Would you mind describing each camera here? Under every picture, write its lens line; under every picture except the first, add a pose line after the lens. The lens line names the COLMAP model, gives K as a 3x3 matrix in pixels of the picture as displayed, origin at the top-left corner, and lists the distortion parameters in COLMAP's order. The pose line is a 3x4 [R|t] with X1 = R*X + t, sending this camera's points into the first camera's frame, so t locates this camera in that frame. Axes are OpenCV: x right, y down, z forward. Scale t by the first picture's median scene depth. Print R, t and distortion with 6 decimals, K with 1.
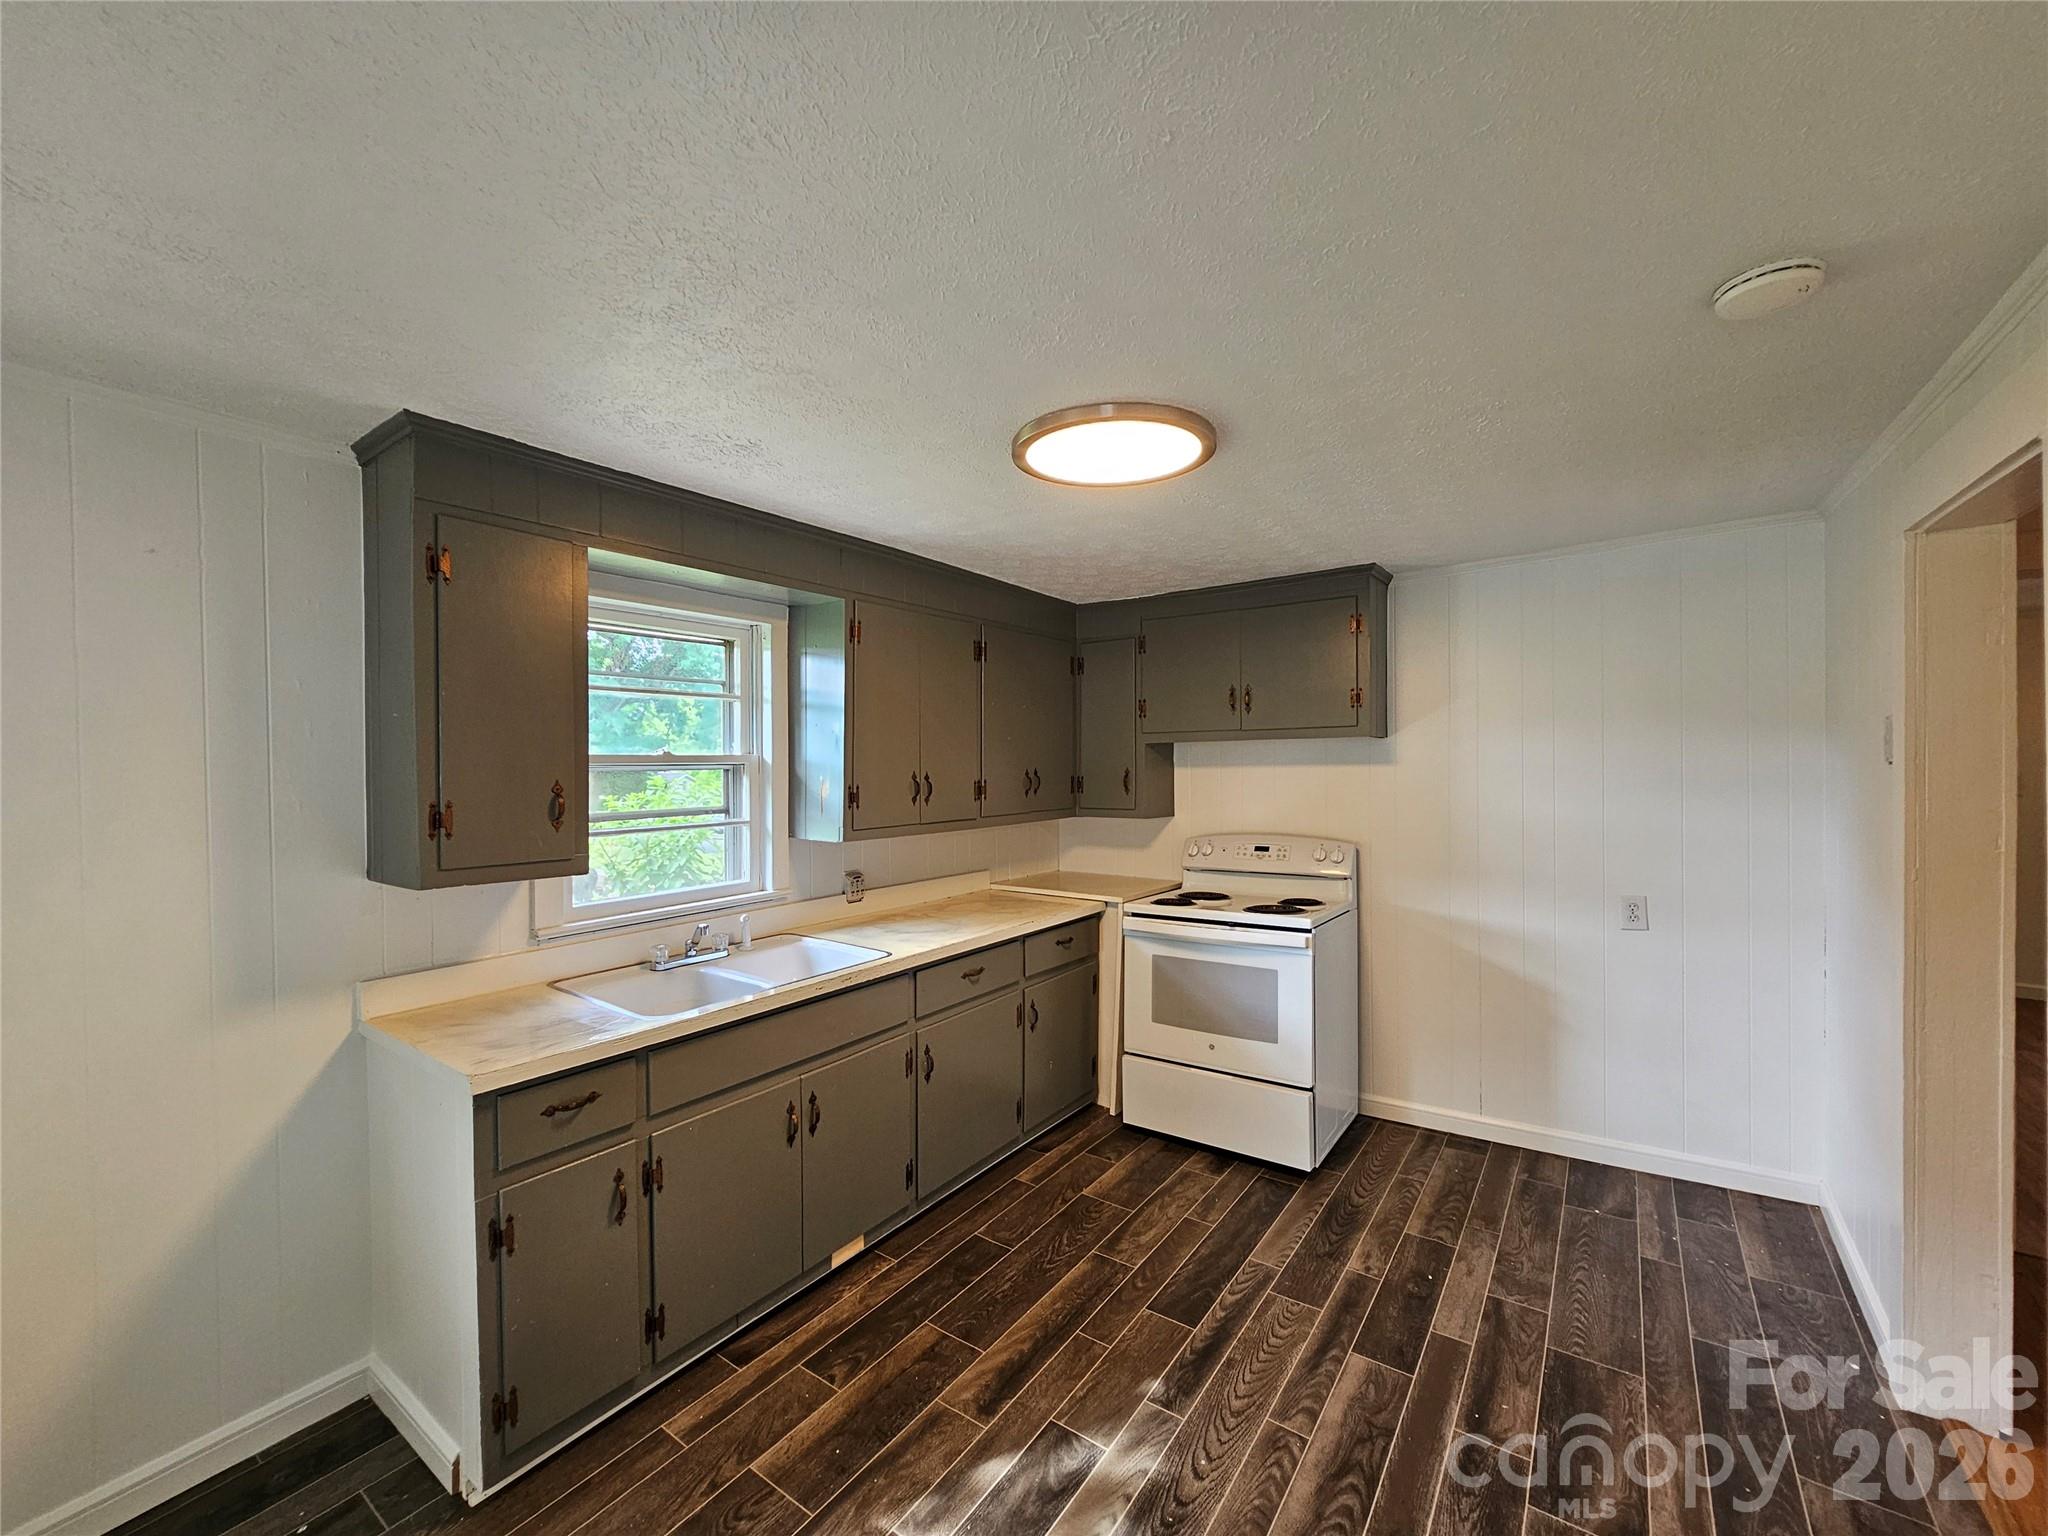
lens RADIAL K [[835.9, 0, 1023.0], [0, 835.9, 777.8], [0, 0, 1]] dist [0.001776, -0.000299]
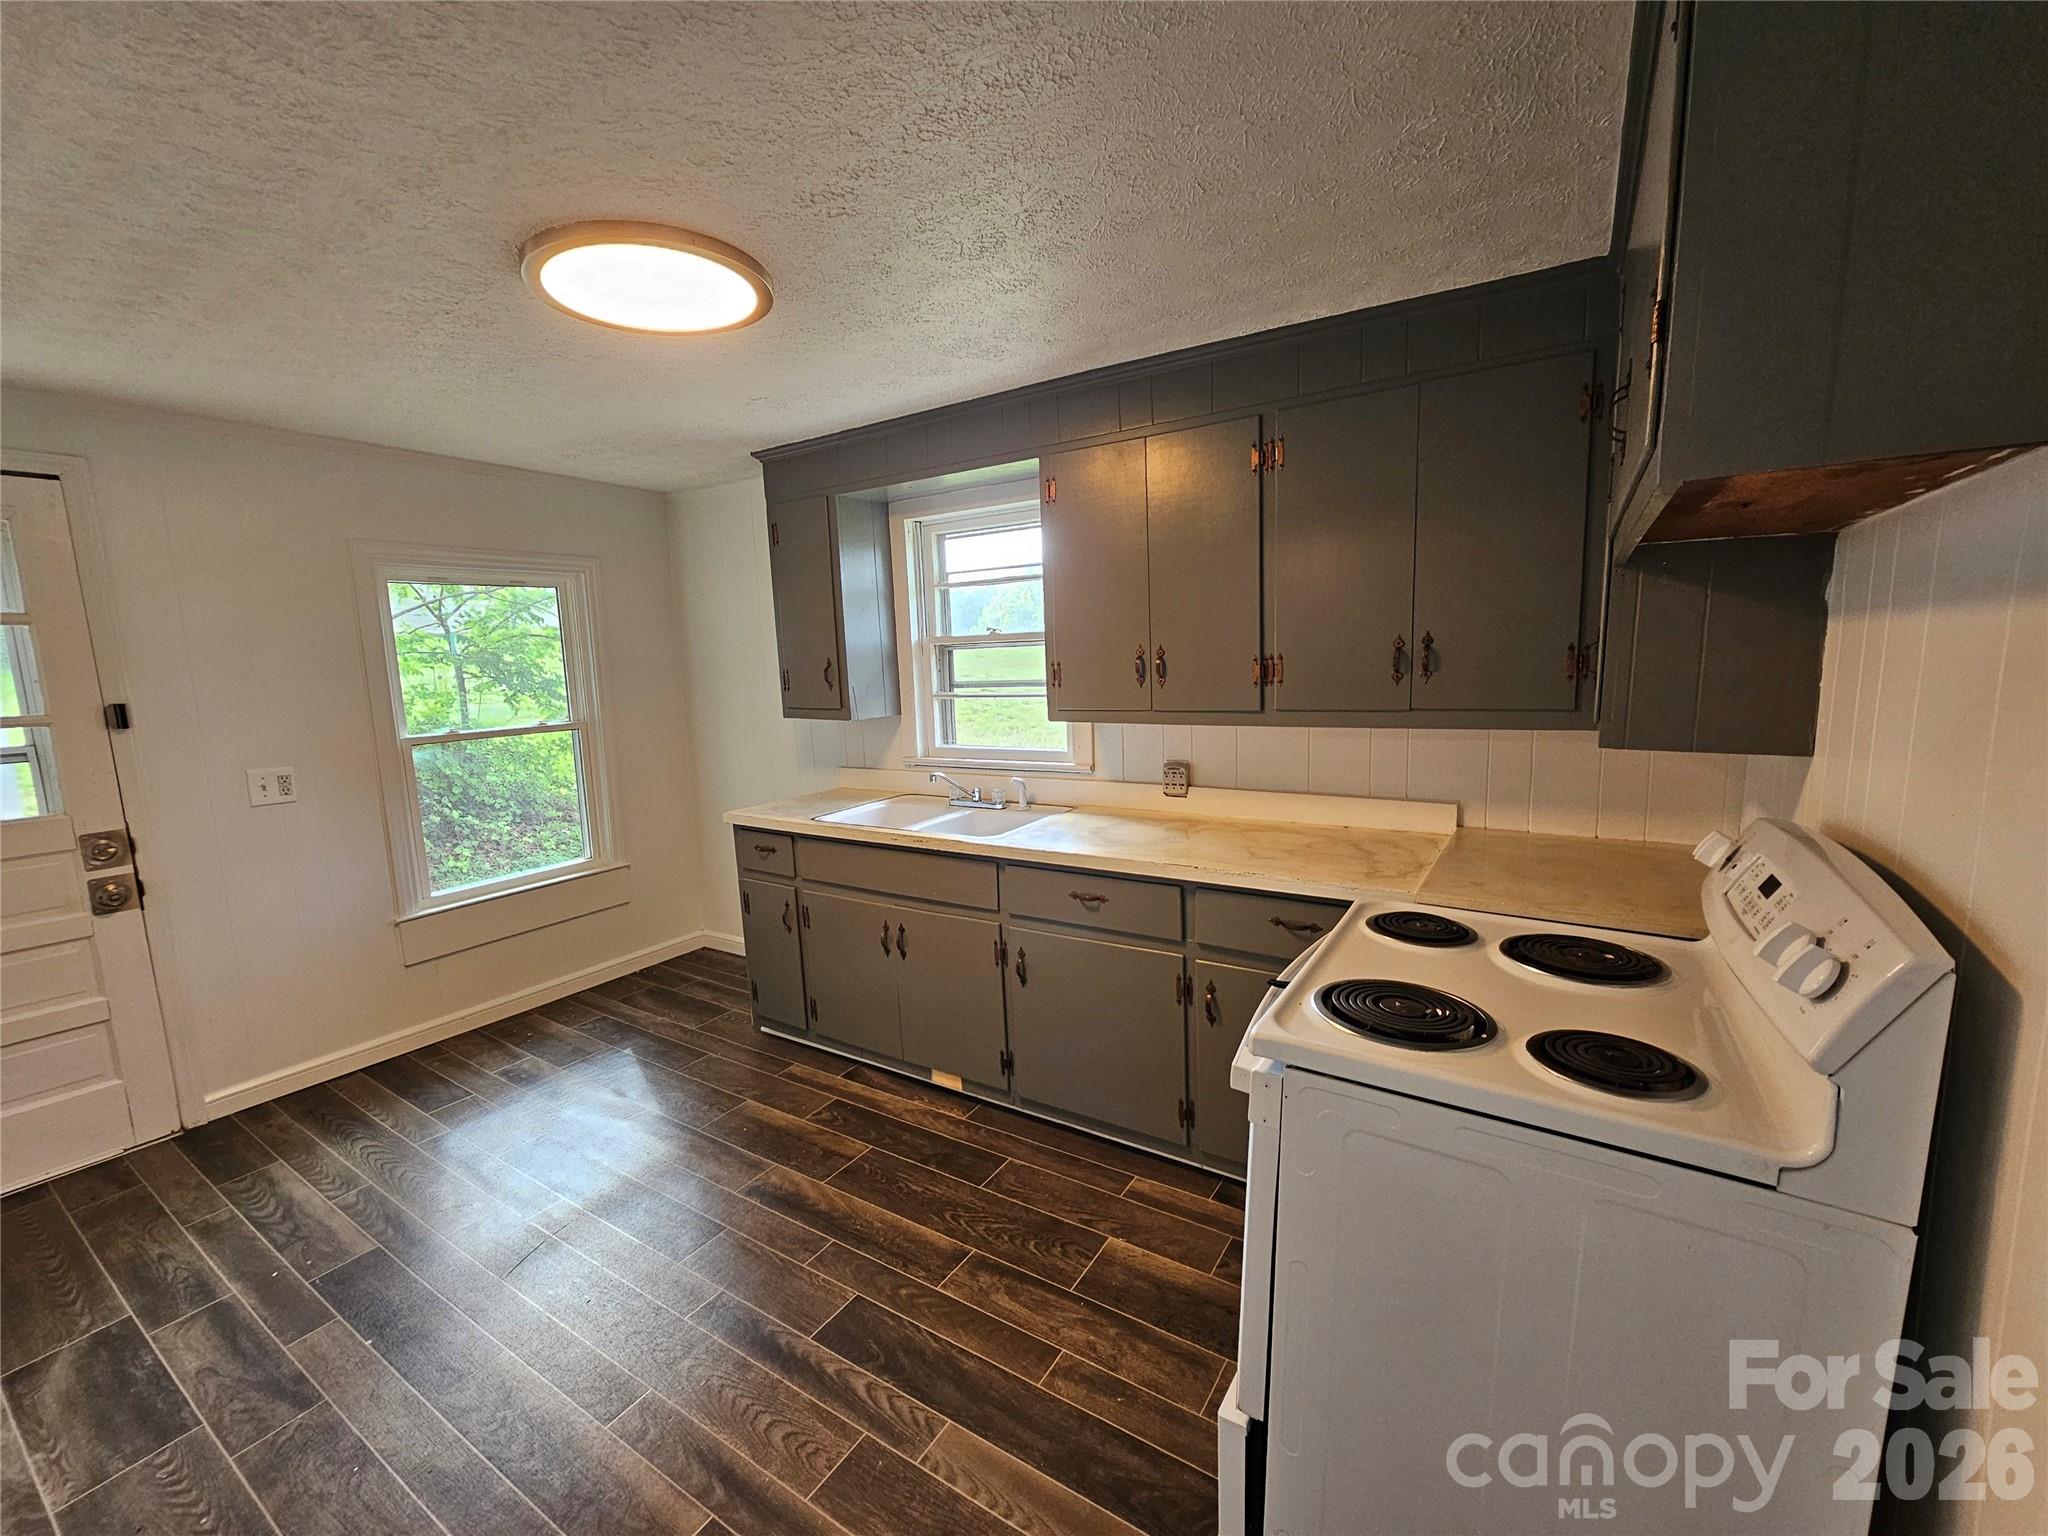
lens RADIAL K [[838.9, 0, 1026.7], [0, 838.9, 774.7], [0, 0, 1]] dist [0.006571, -0.000269]
pose [[0.051136, 0.150327, -0.987313, 0.842649], [0.016229, 0.988351, 0.151326, -0.010577], [0.998560, -0.023762, 0.048100, 1.050152]]
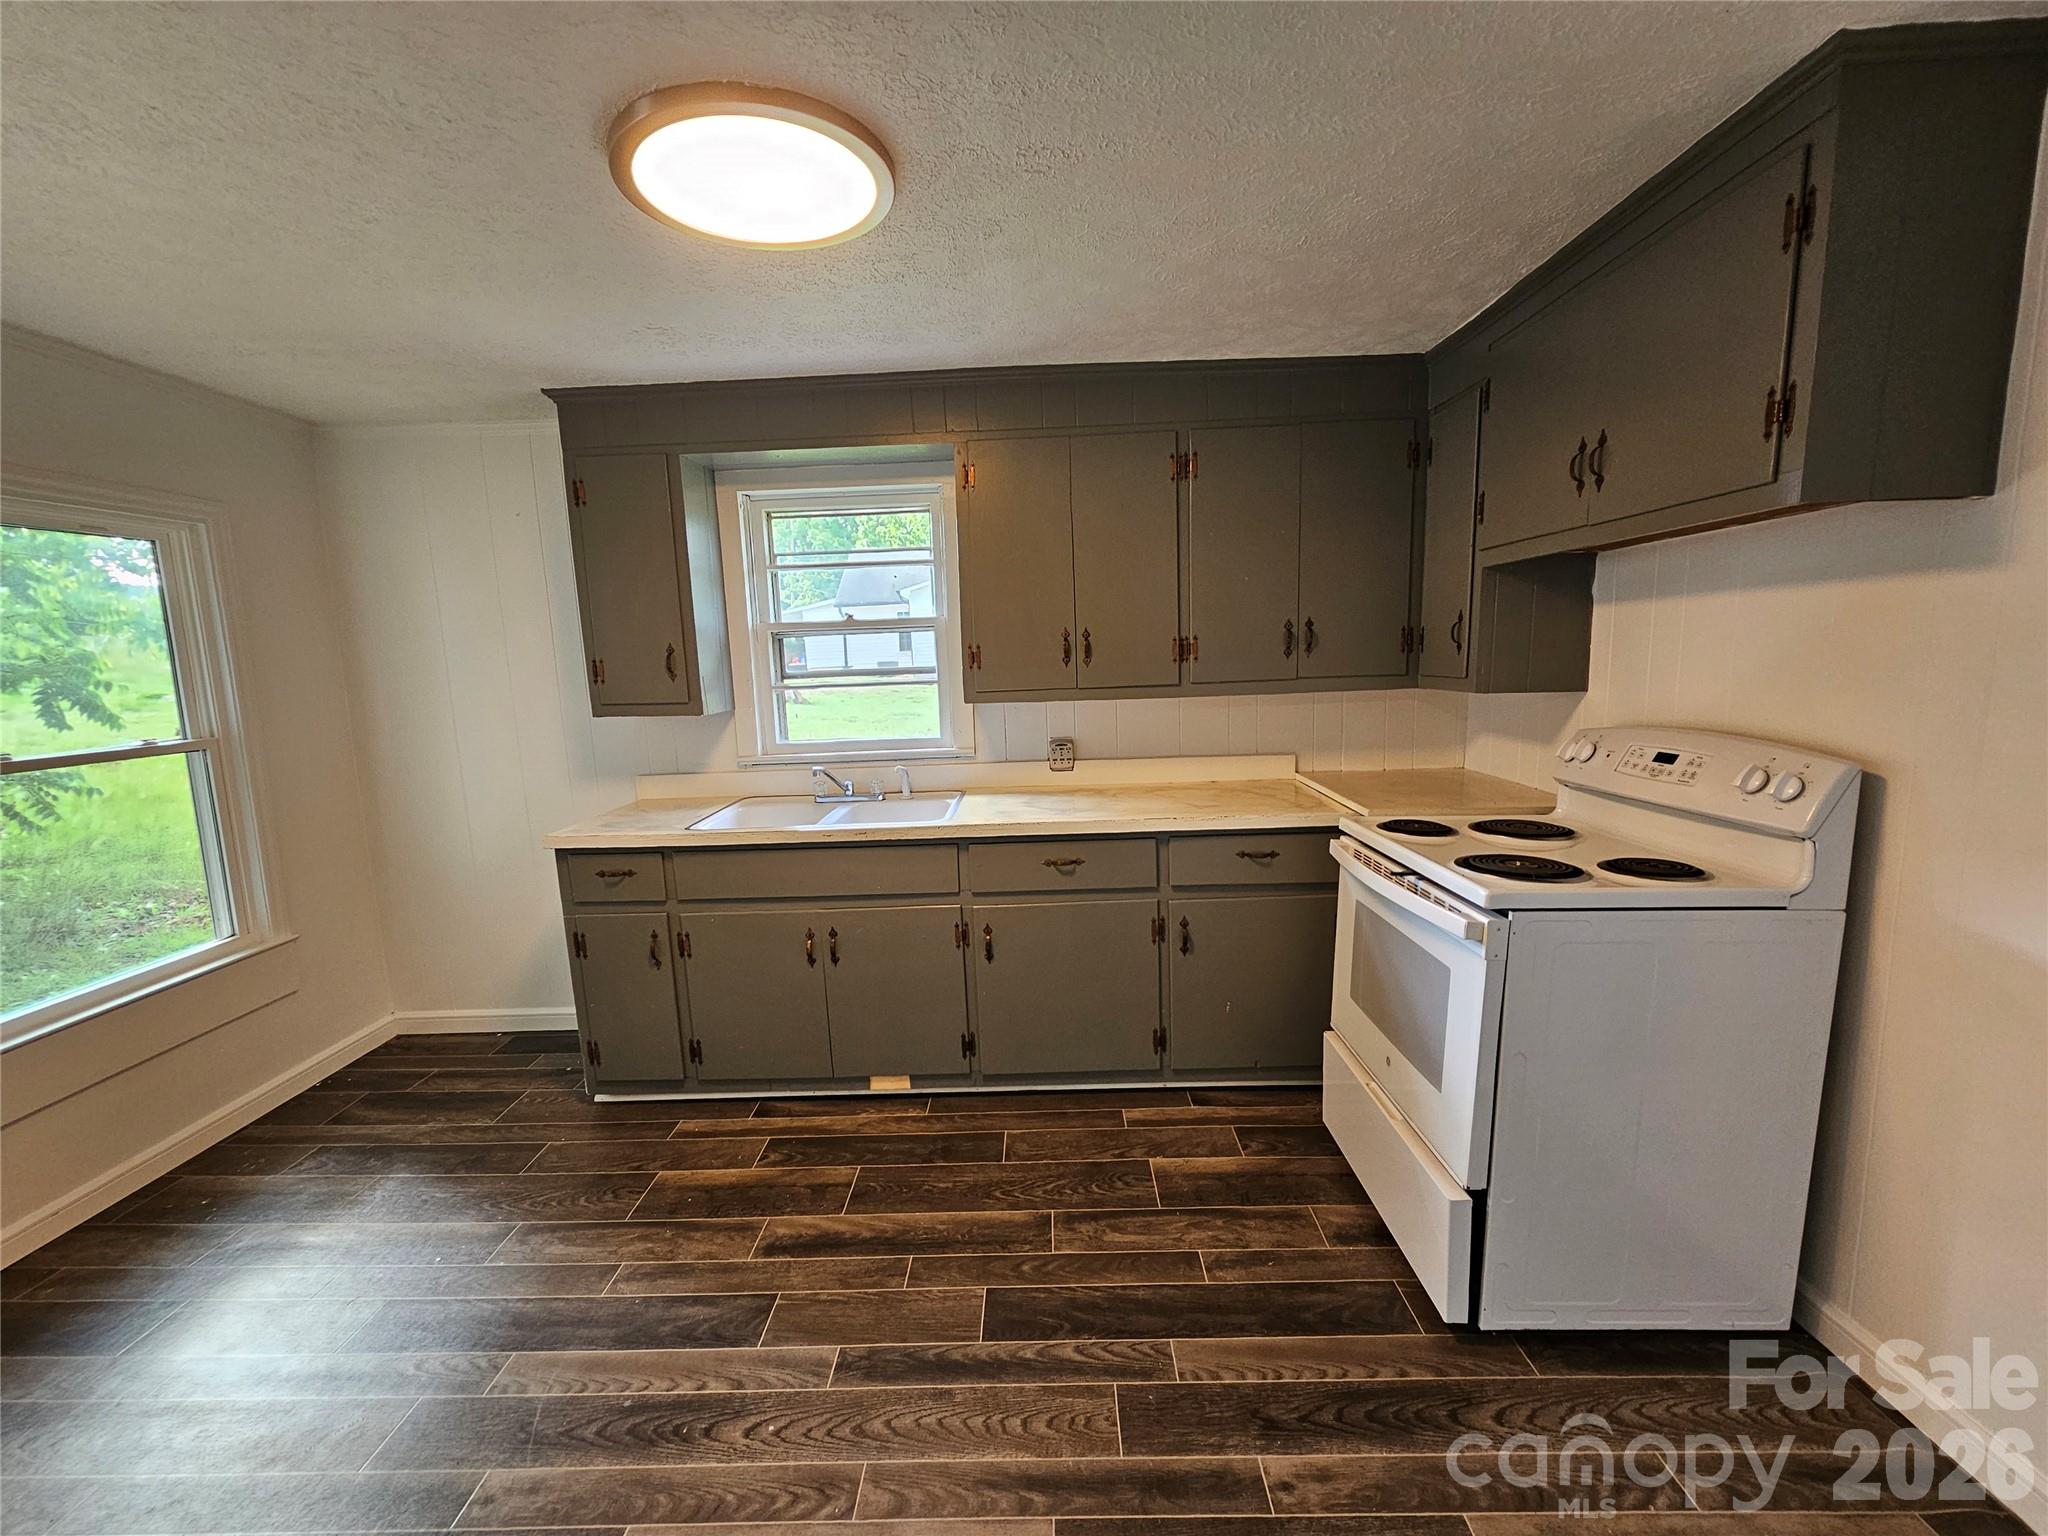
lens RADIAL K [[835.9, 0, 1023.0], [0, 835.9, 777.8], [0, 0, 1]] dist [0.001776, -0.000299]
pose [[0.564216, 0.111653, -0.818043, 0.712990], [0.015181, 0.989243, 0.145491, 0.024045], [0.825488, -0.094507, 0.556452, 0.573387]]
